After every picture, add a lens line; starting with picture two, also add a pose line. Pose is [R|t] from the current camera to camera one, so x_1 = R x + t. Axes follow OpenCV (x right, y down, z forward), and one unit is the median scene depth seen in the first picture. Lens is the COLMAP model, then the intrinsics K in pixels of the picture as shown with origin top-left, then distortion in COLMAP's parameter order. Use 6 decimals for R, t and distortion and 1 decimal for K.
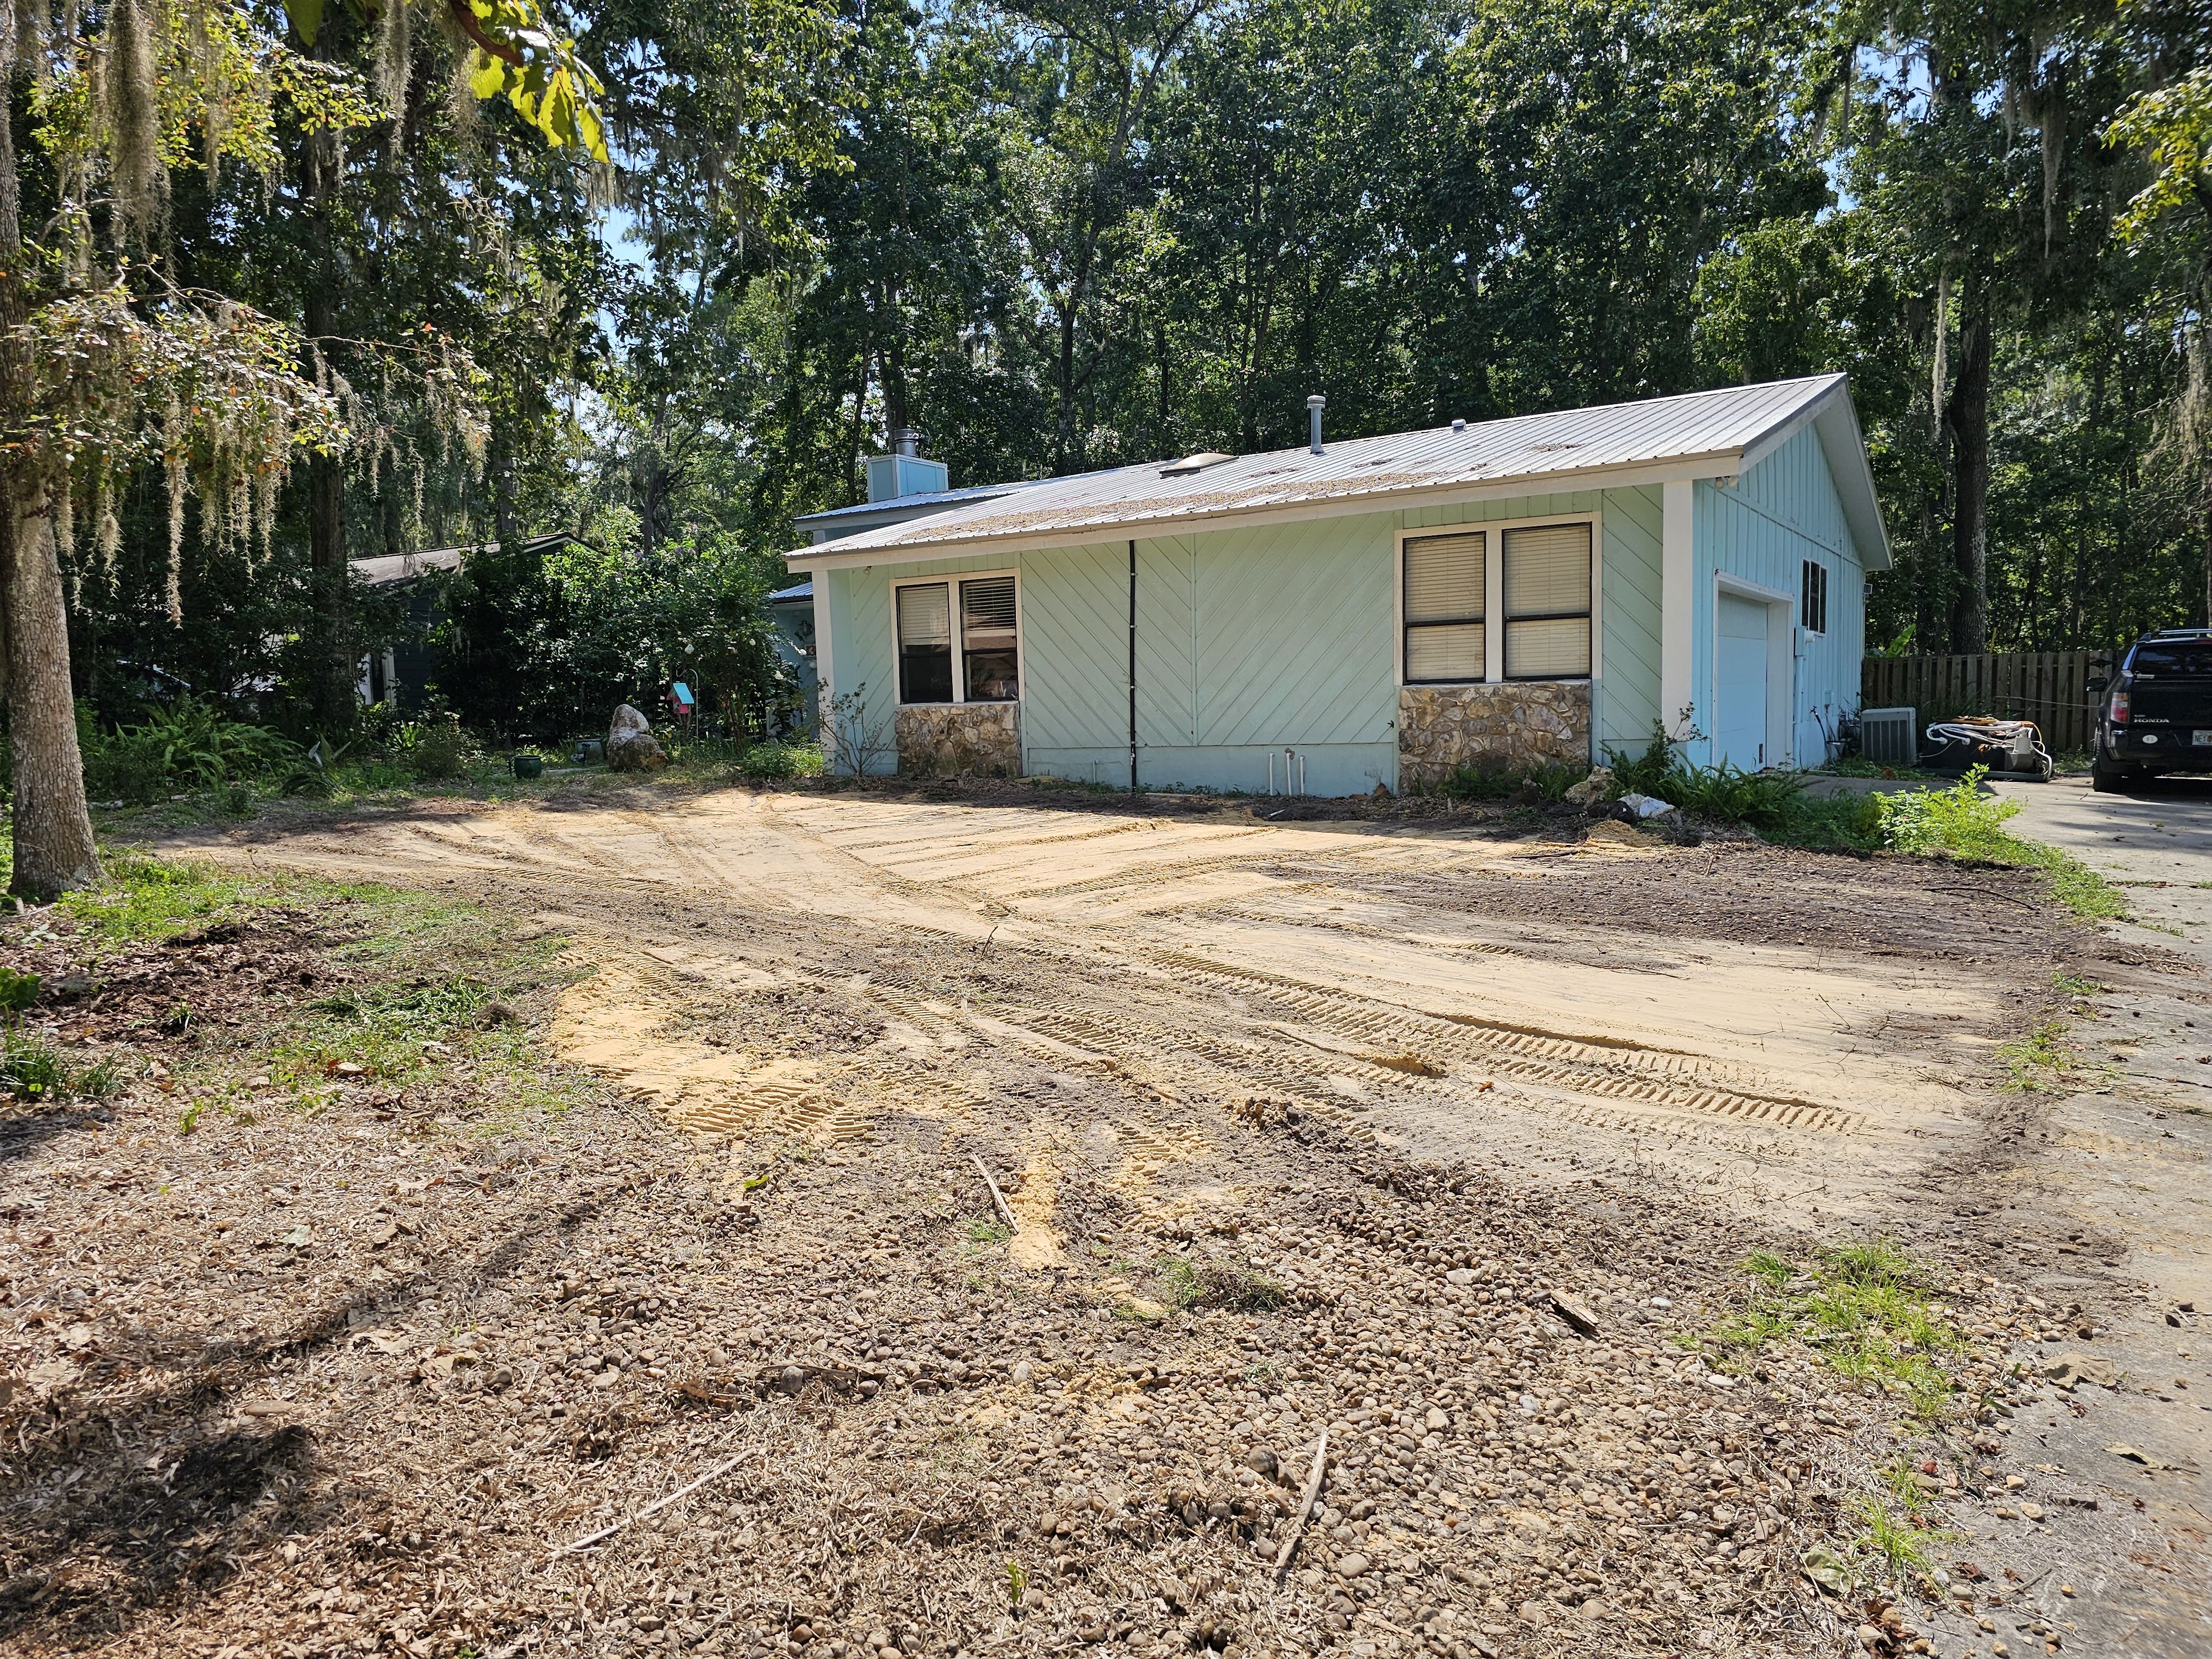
lens RADIAL K [[1497.4, 0, 1139.5], [0, 1497.4, 843.7], [0, 0, 1]] dist [0.081071, -0.090692]
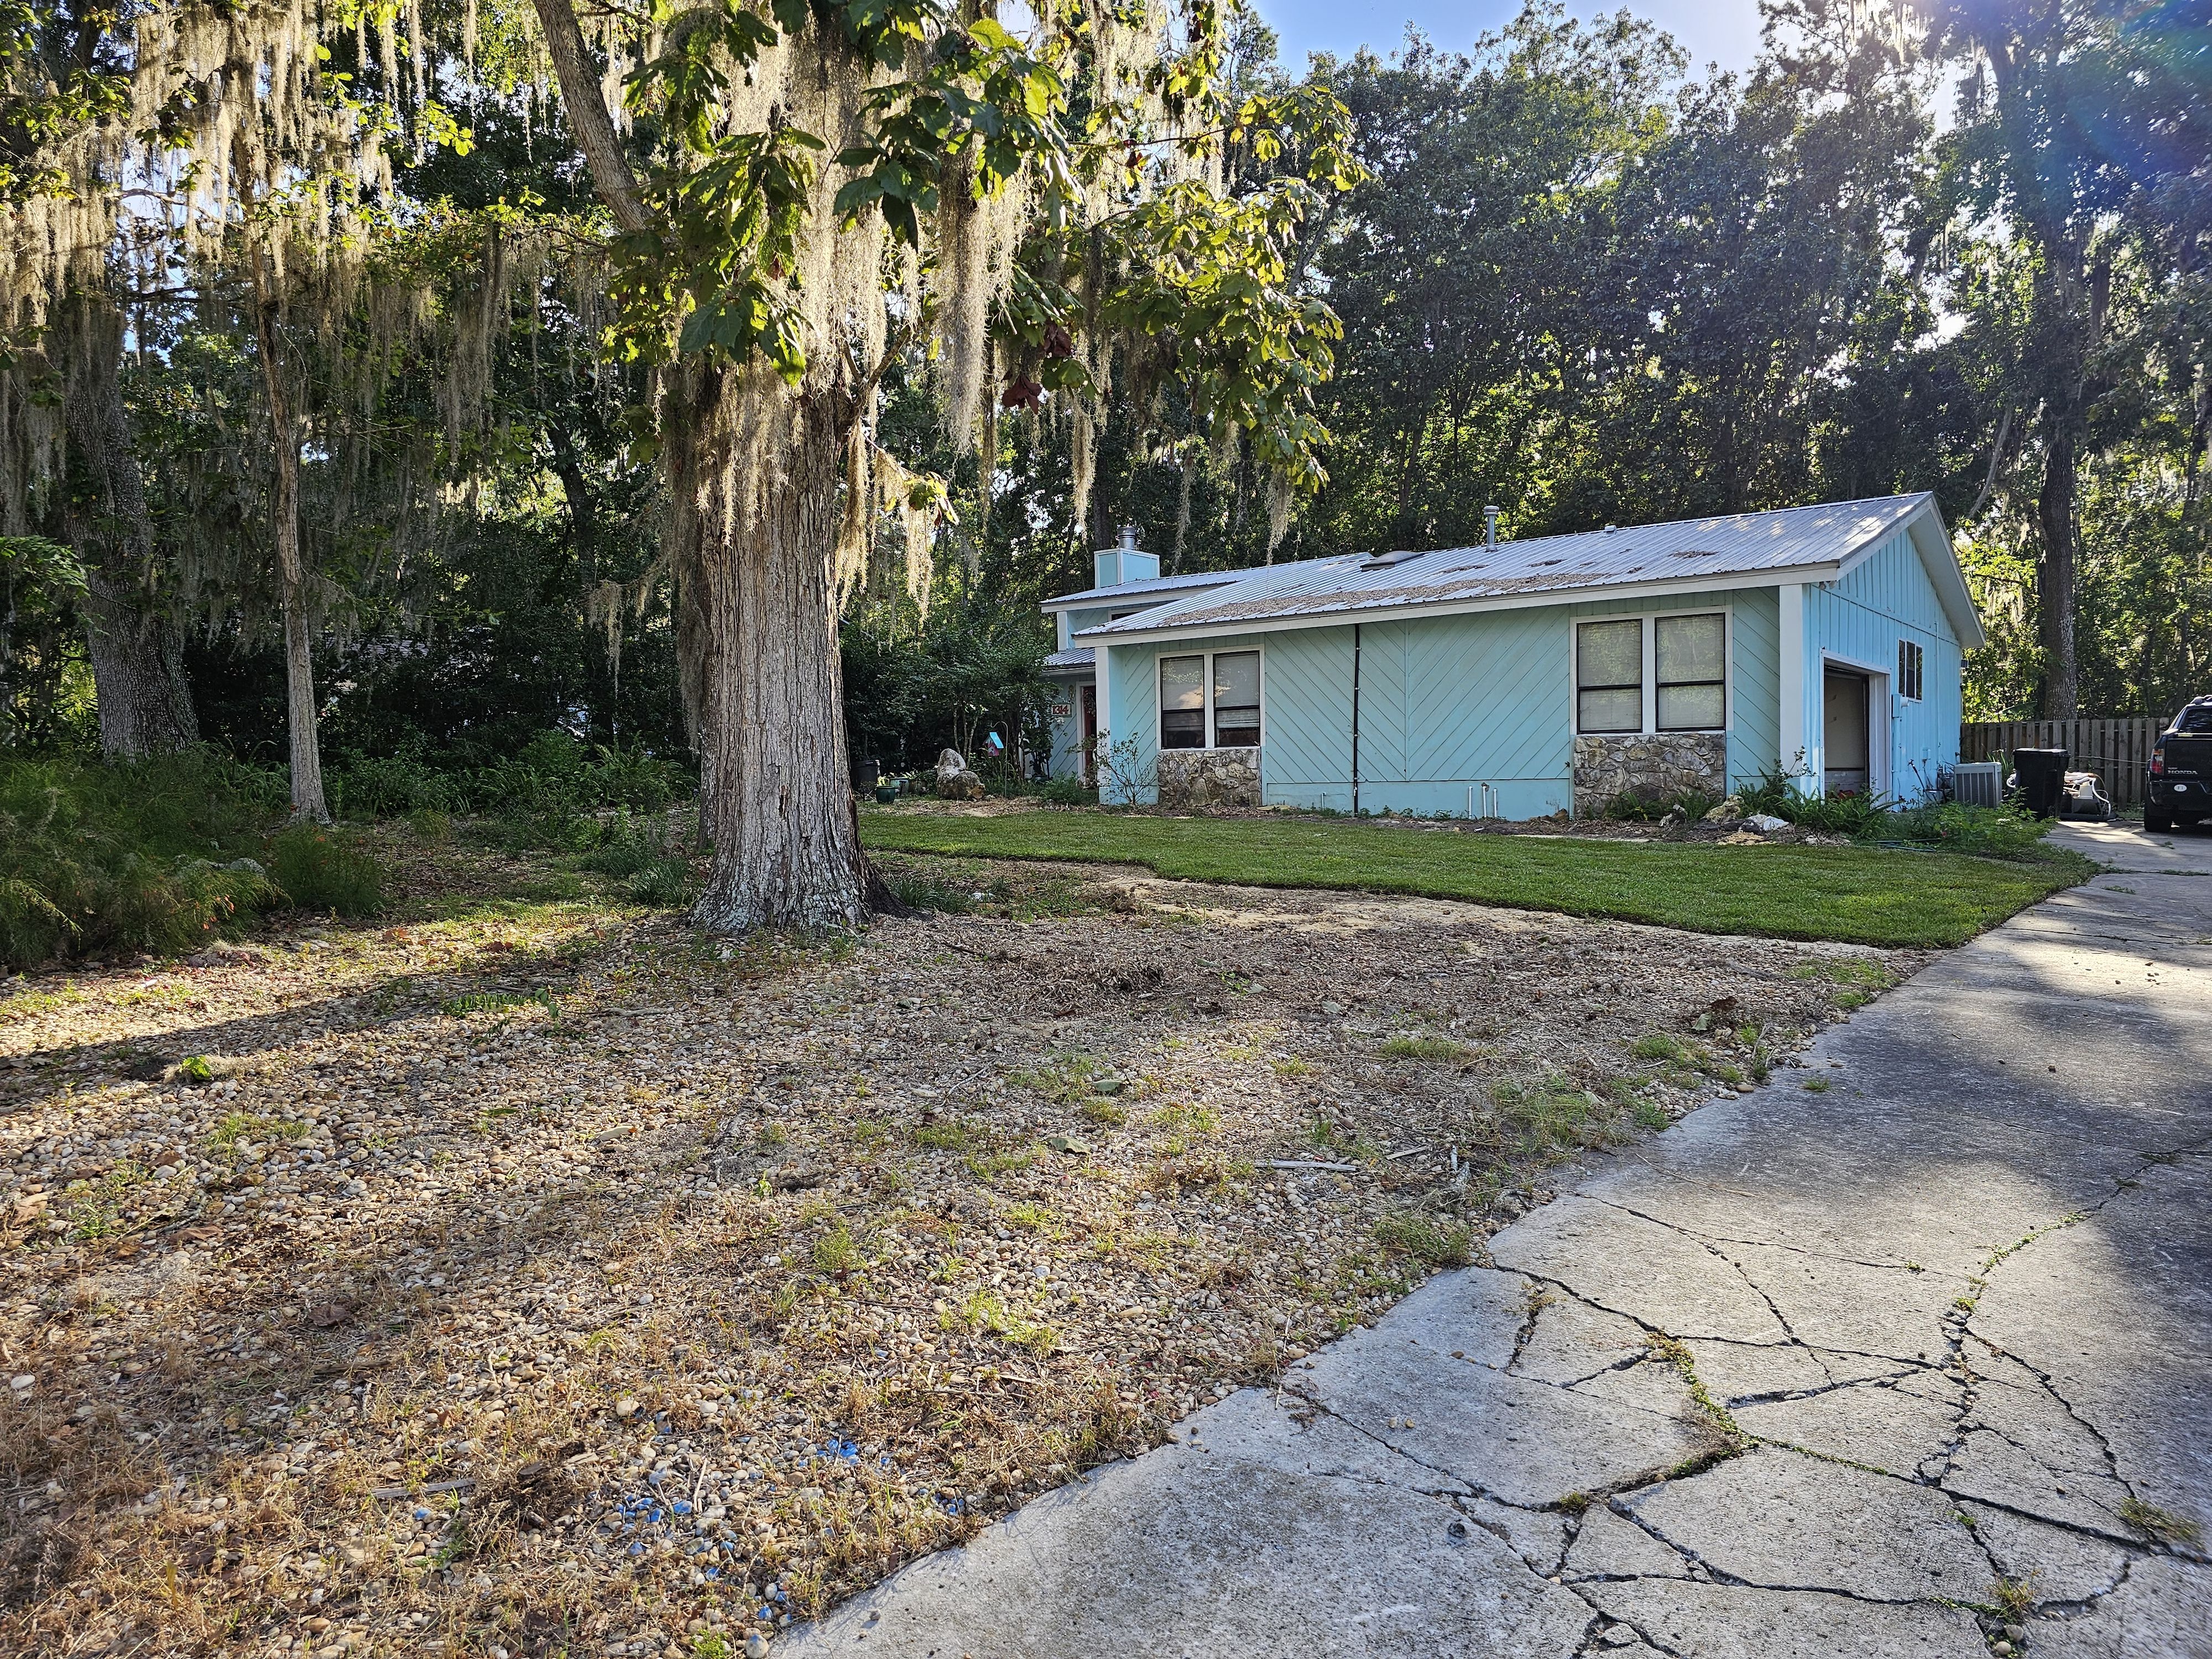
lens RADIAL K [[1530.4, 0, 1106.0], [0, 1530.4, 829.5], [0, 0, 1]] dist [0.049749, -0.066605]
pose [[0.996190, 0.014986, -0.085913, -0.101948], [-0.019618, 0.998384, -0.053326, 0.049357], [0.084975, 0.054809, 0.994874, -0.316096]]
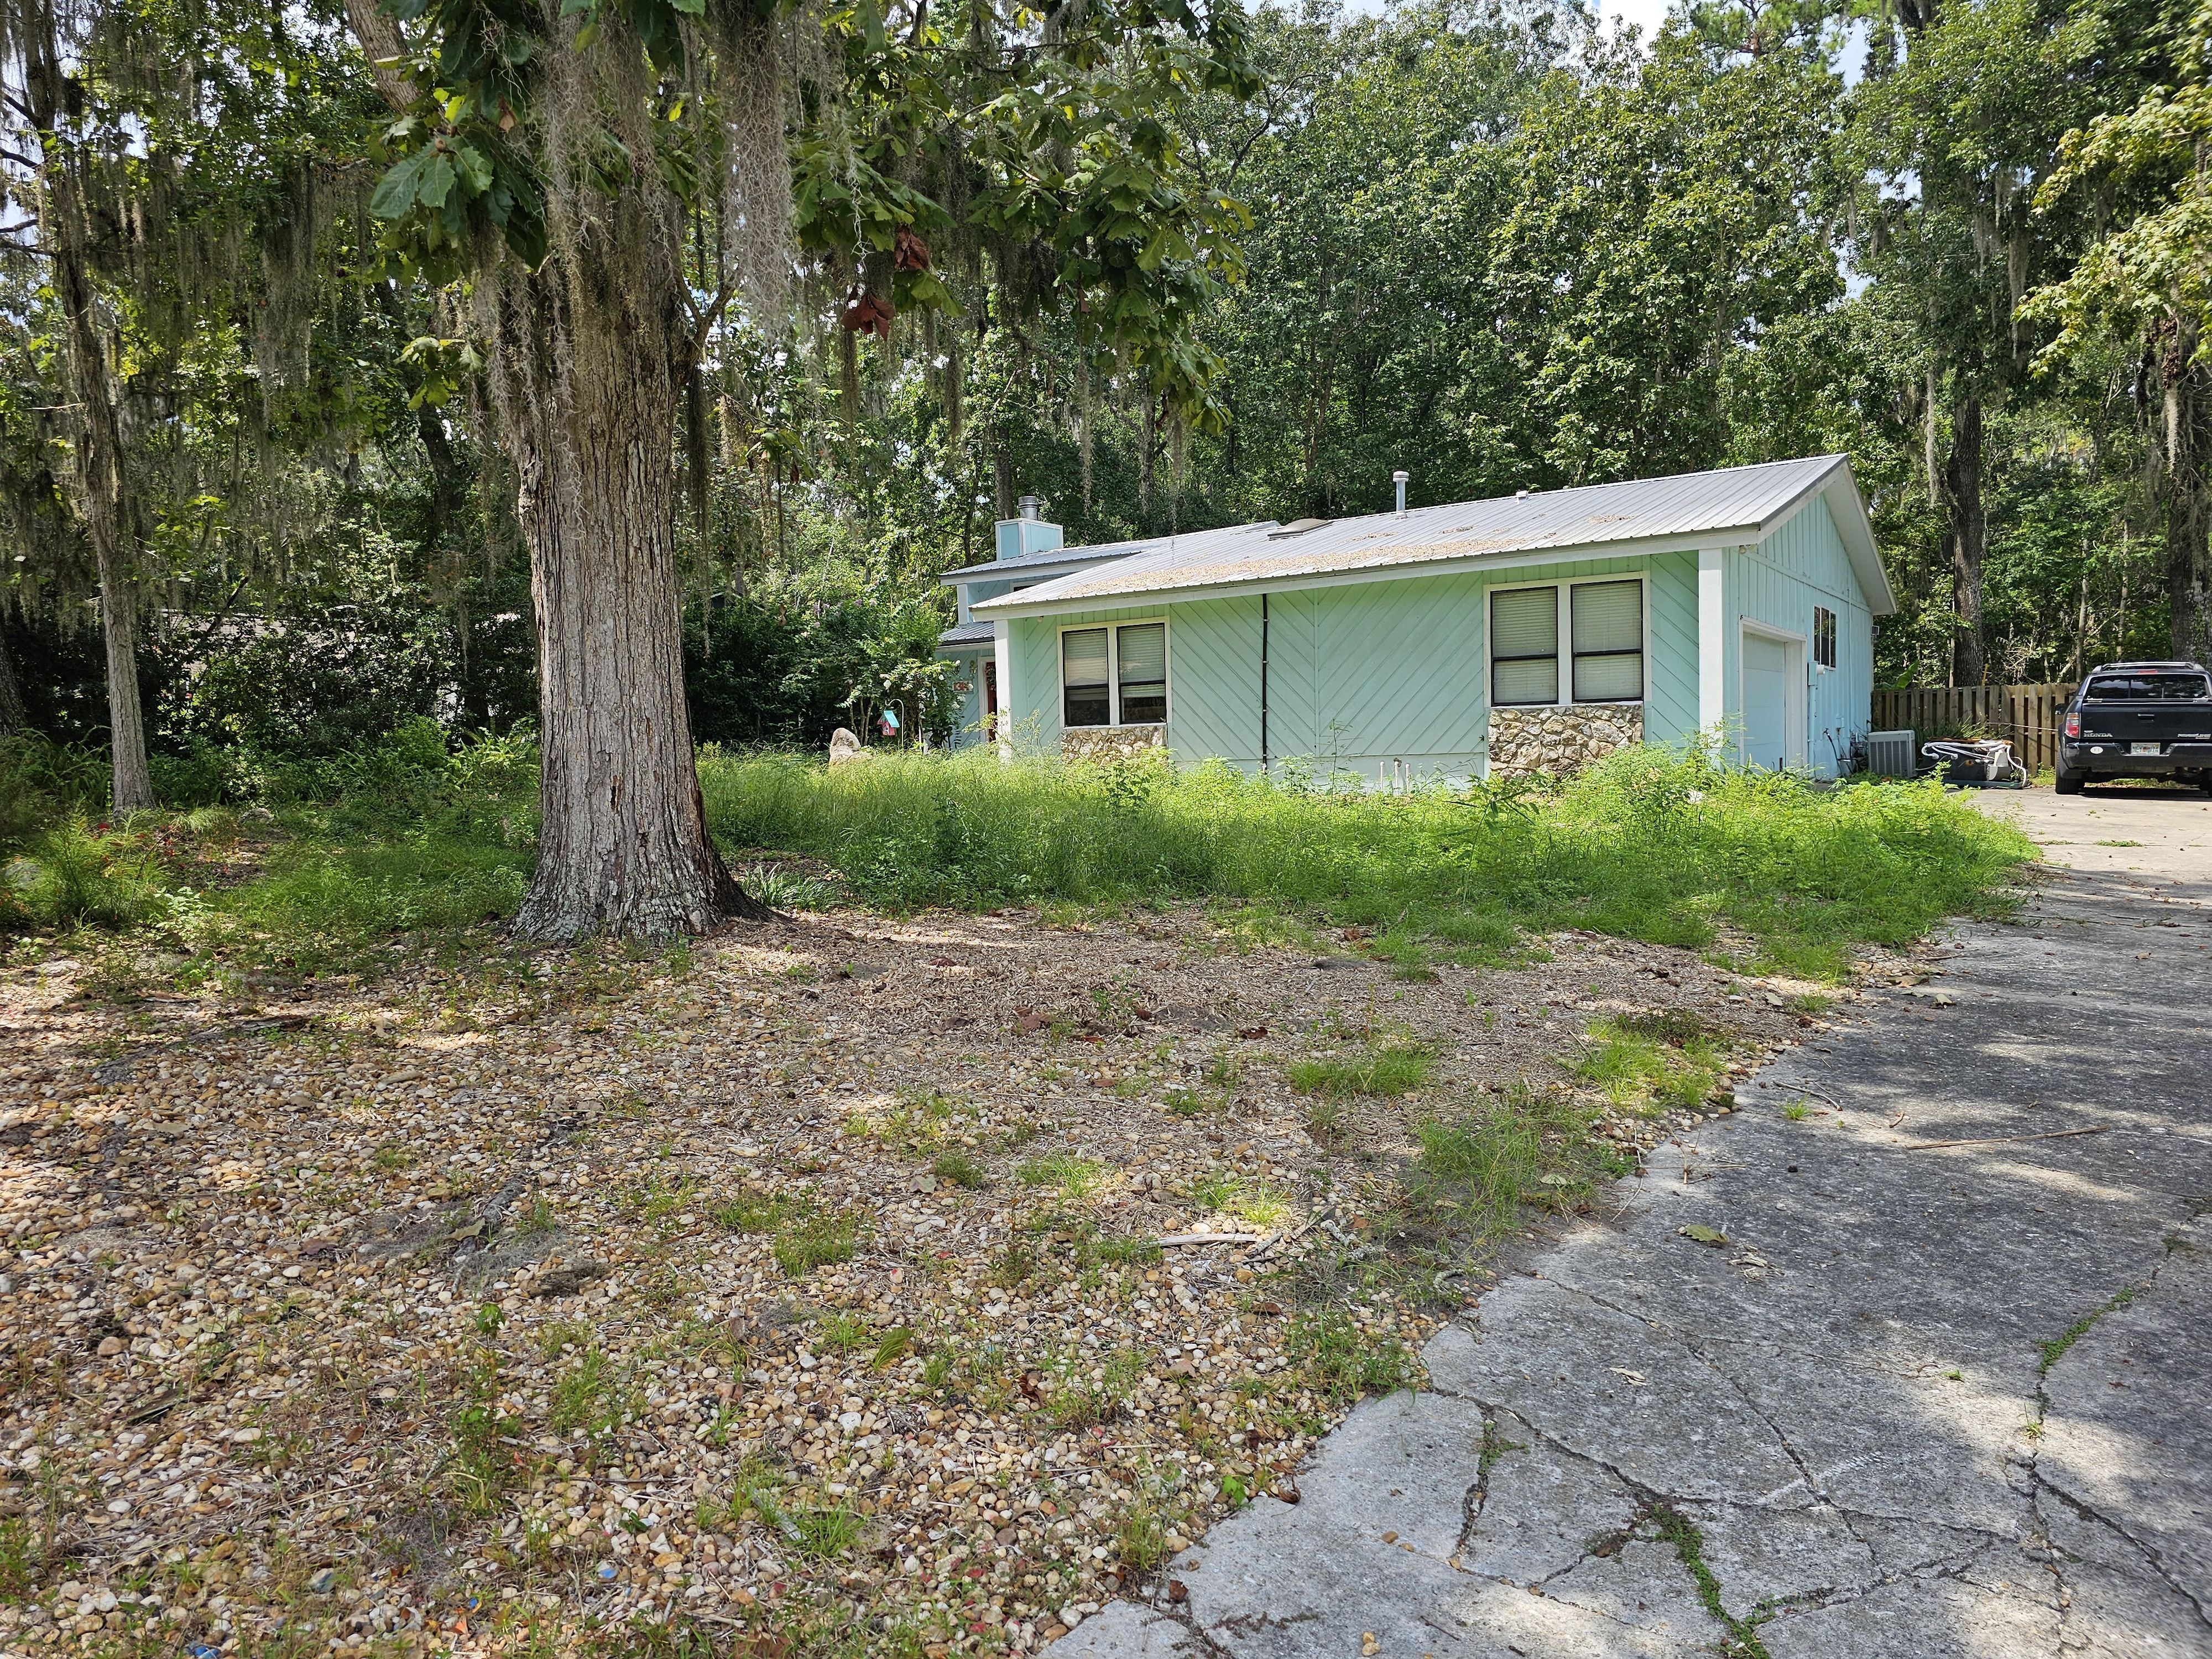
lens RADIAL K [[1508.5, 0, 1106.0], [0, 1508.5, 829.5], [0, 0, 1]] dist [0.086913, -0.096534]
pose [[0.999481, 0.001695, -0.032162, -0.093550], [-0.002898, 0.999296, -0.037394, 0.040153], [0.032076, 0.037468, 0.998783, -0.245549]]
